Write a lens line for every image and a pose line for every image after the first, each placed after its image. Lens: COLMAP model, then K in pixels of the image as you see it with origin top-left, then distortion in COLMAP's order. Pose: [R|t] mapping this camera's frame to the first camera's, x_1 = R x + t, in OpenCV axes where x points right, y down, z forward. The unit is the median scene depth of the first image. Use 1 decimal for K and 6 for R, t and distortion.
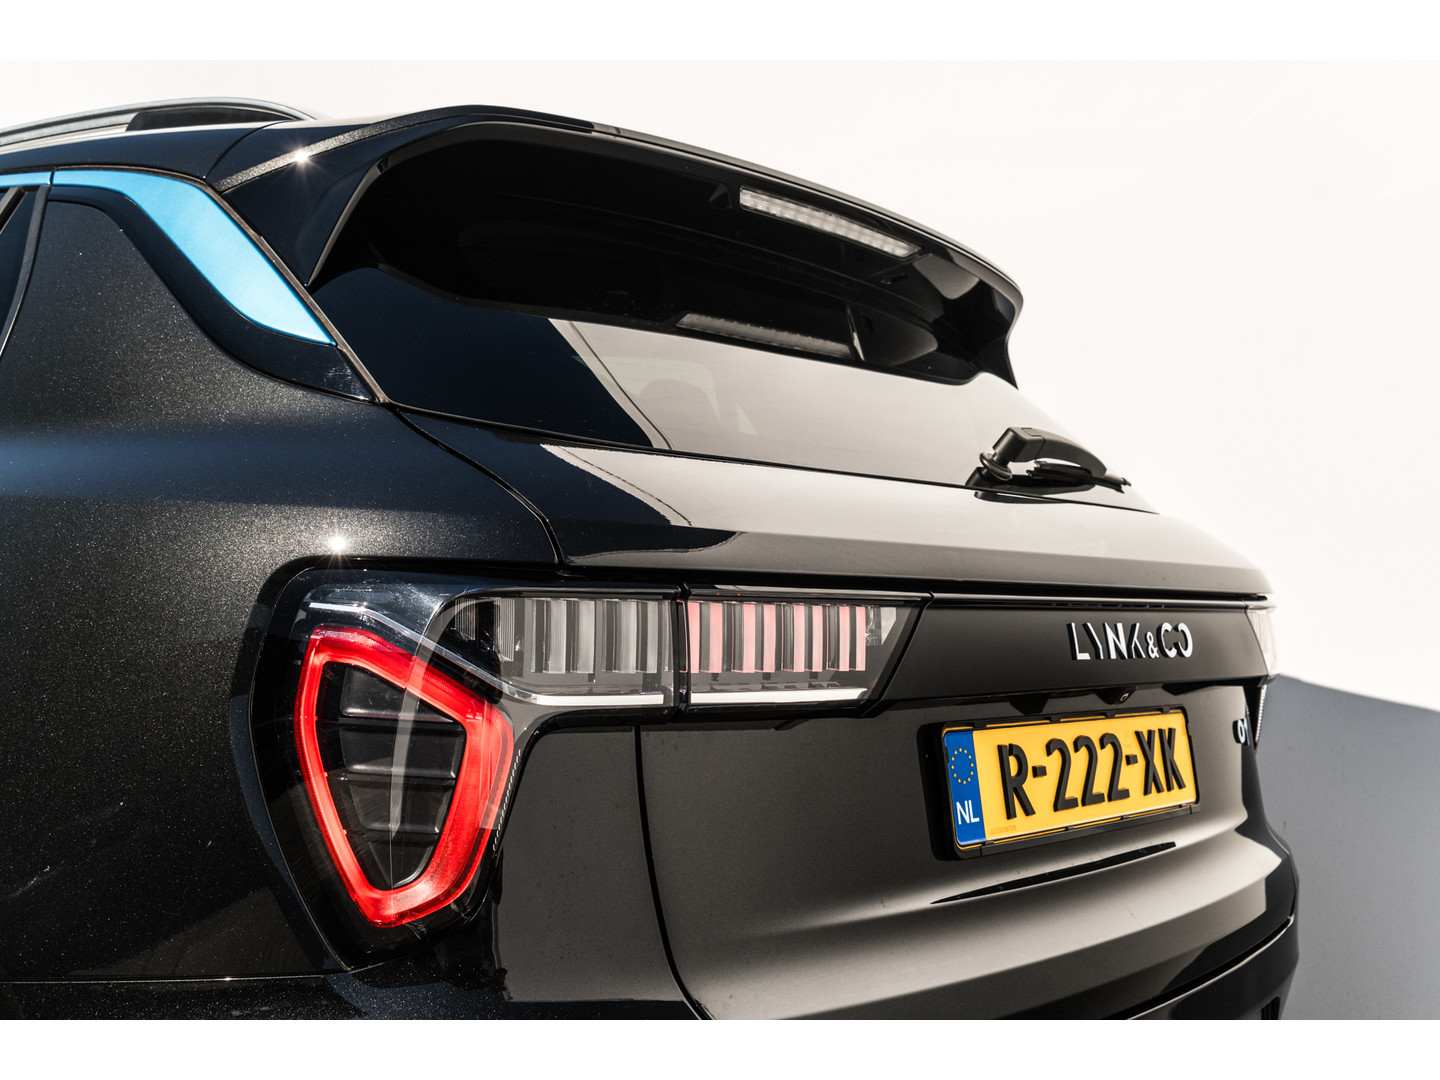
lens RADIAL K [[1490.5, 0, 720.0], [0, 1490.5, 540.0], [0, 0, 1]] dist [0.010001, 0.005750]
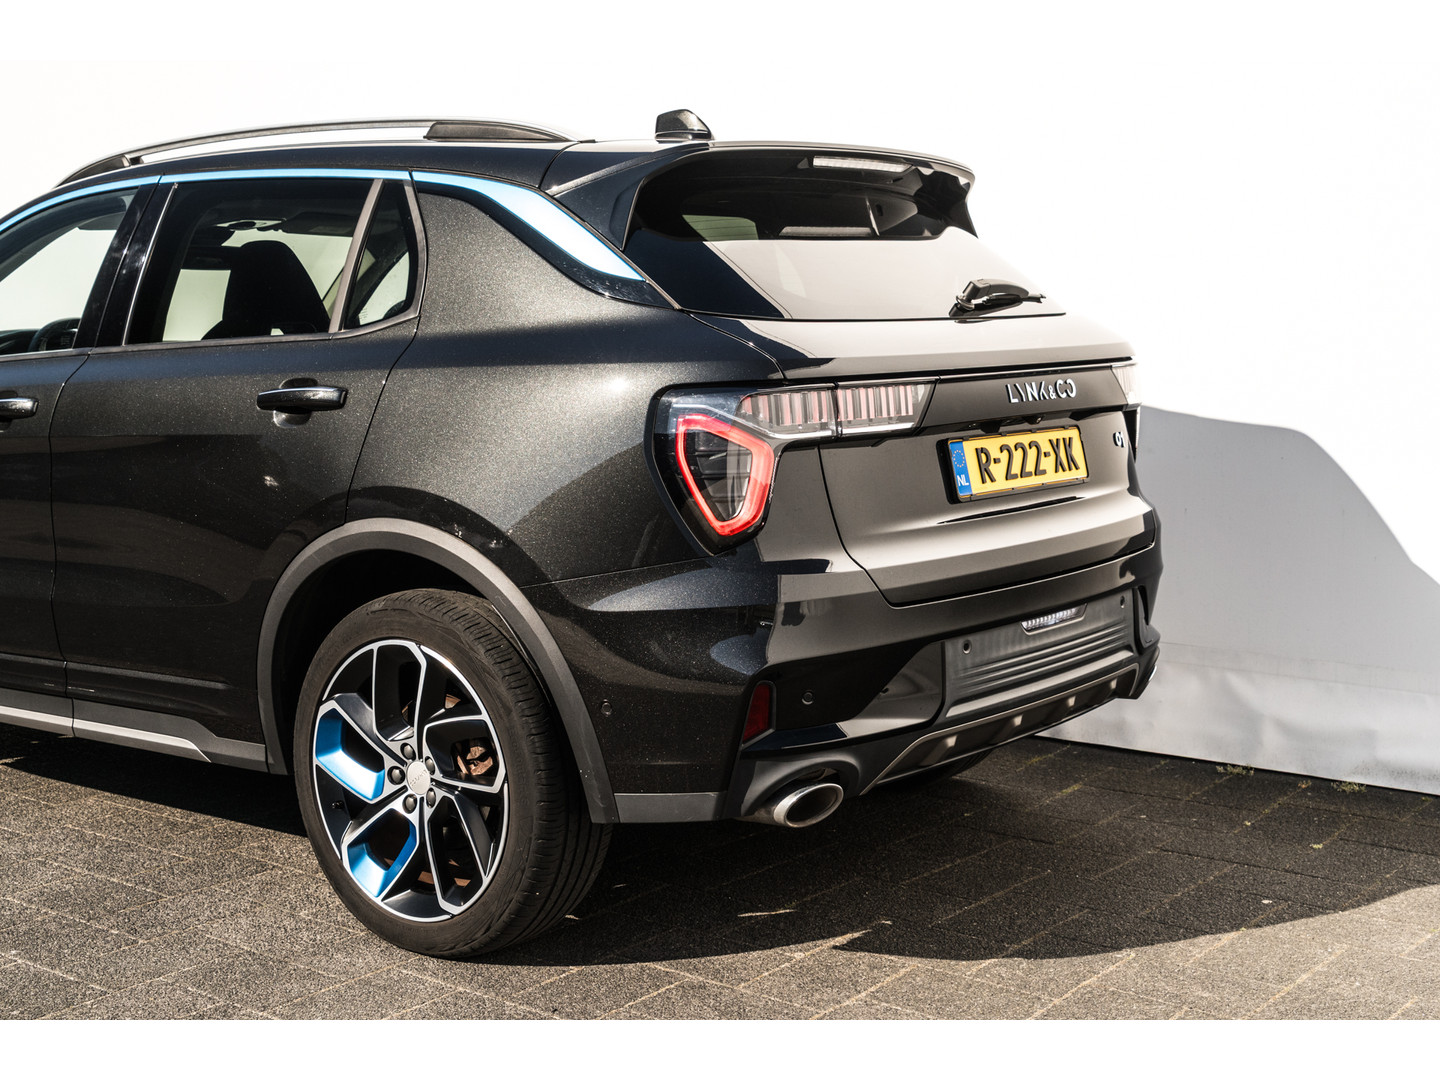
lens RADIAL K [[1916.8, 0, 720.0], [0, 1916.8, 540.0], [0, 0, 1]] dist [0.111523, 0.003856]
pose [[0.994981, -0.089026, 0.045682, -0.269728], [0.082883, 0.989038, 0.122207, -0.080731], [-0.056060, -0.117807, 0.991453, -1.477127]]
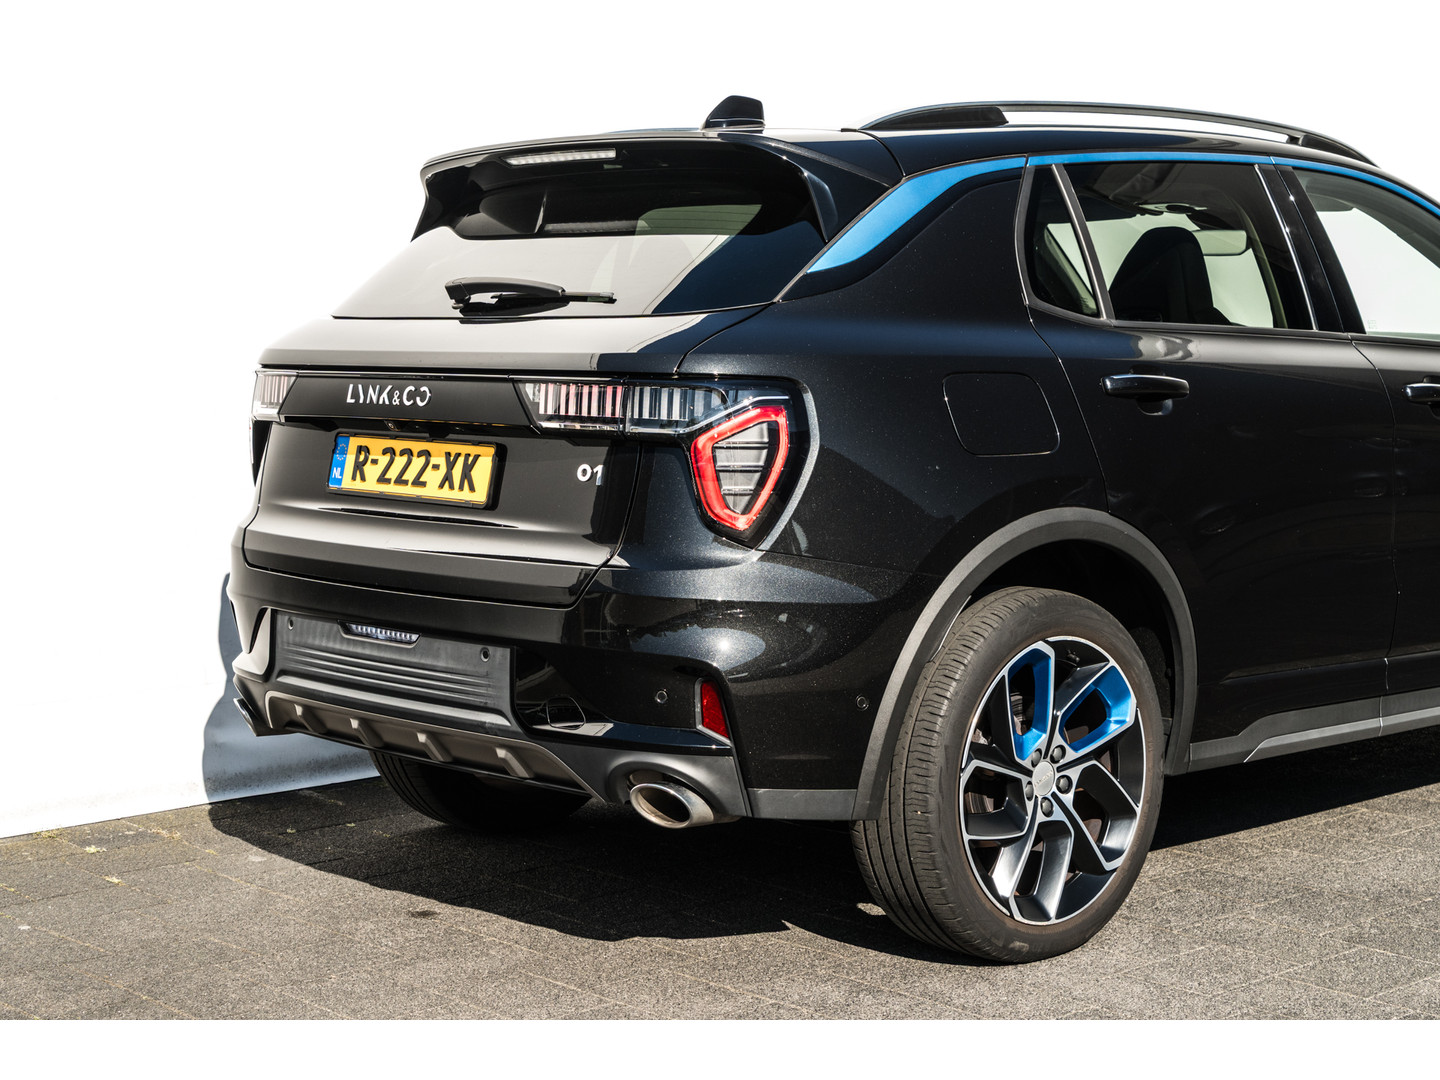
lens RADIAL K [[2402.3, 0, 720.0], [0, 2402.3, 540.0], [0, 0, 1]] dist [0.118442, -0.009763]
pose [[-0.101035, 0.030816, -0.994406, 3.233676], [0.002313, 0.999525, 0.030739, 0.156630], [0.994880, 0.000806, -0.101058, 1.718773]]
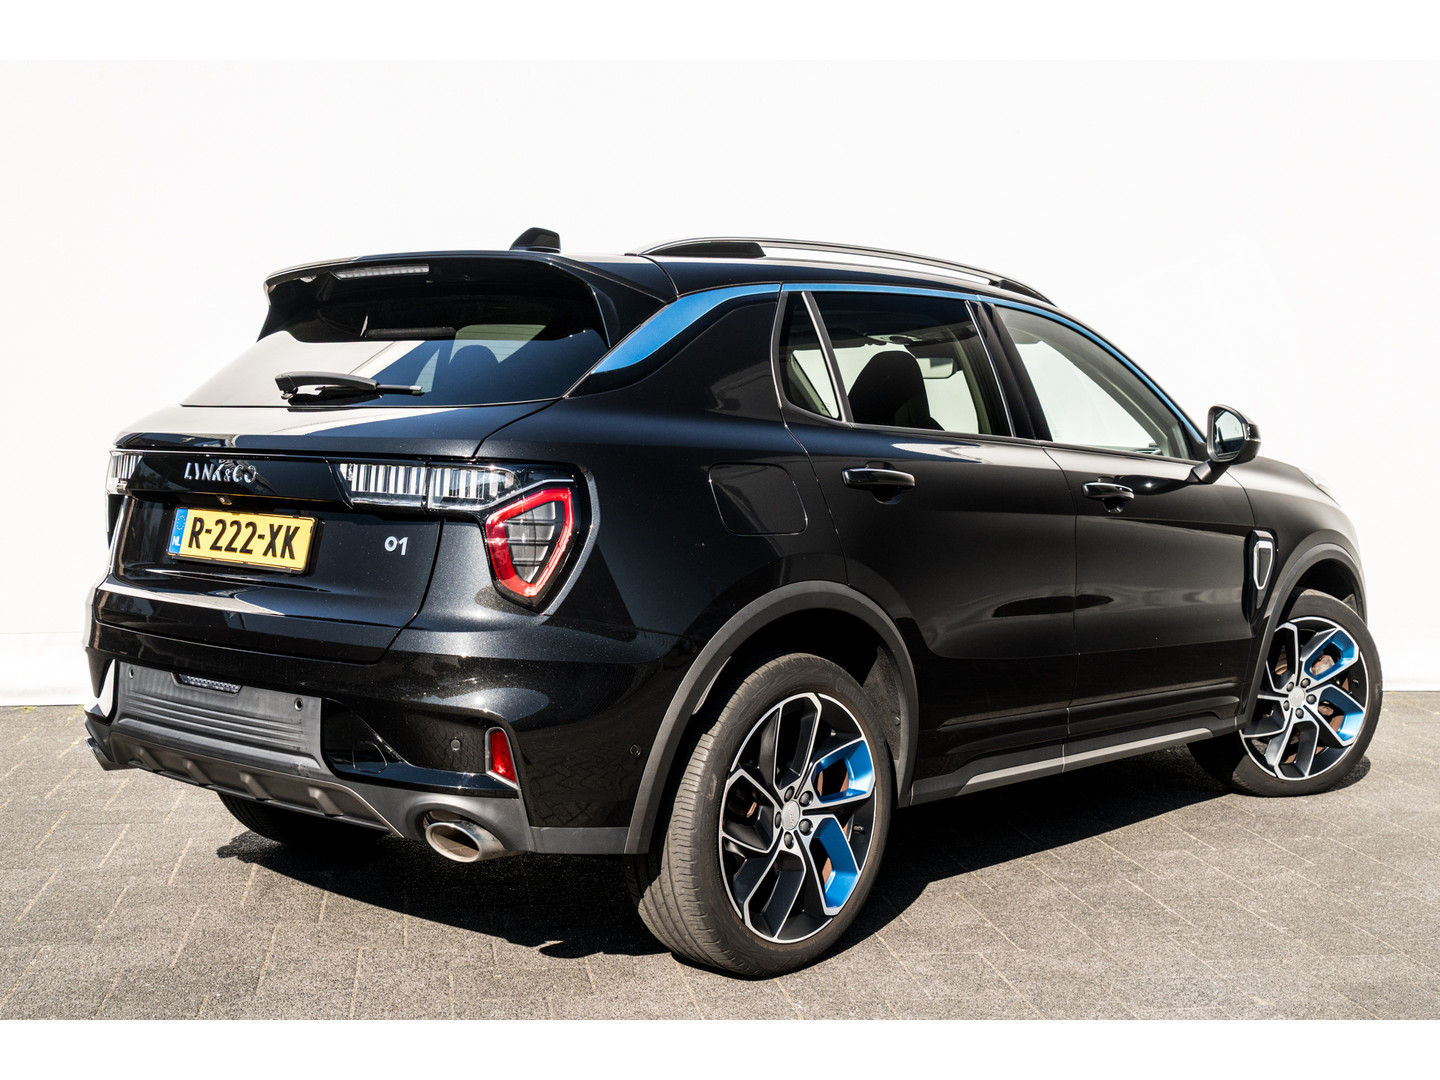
lens RADIAL K [[1827.9, 0, 720.0], [0, 1827.9, 540.0], [0, 0, 1]] dist [-0.001021, -0.007709]
pose [[-0.002838, -0.001647, -0.999995, 2.858952], [-0.013808, 0.999903, -0.001607, 0.156867], [0.999901, 0.013804, -0.002860, 1.717155]]
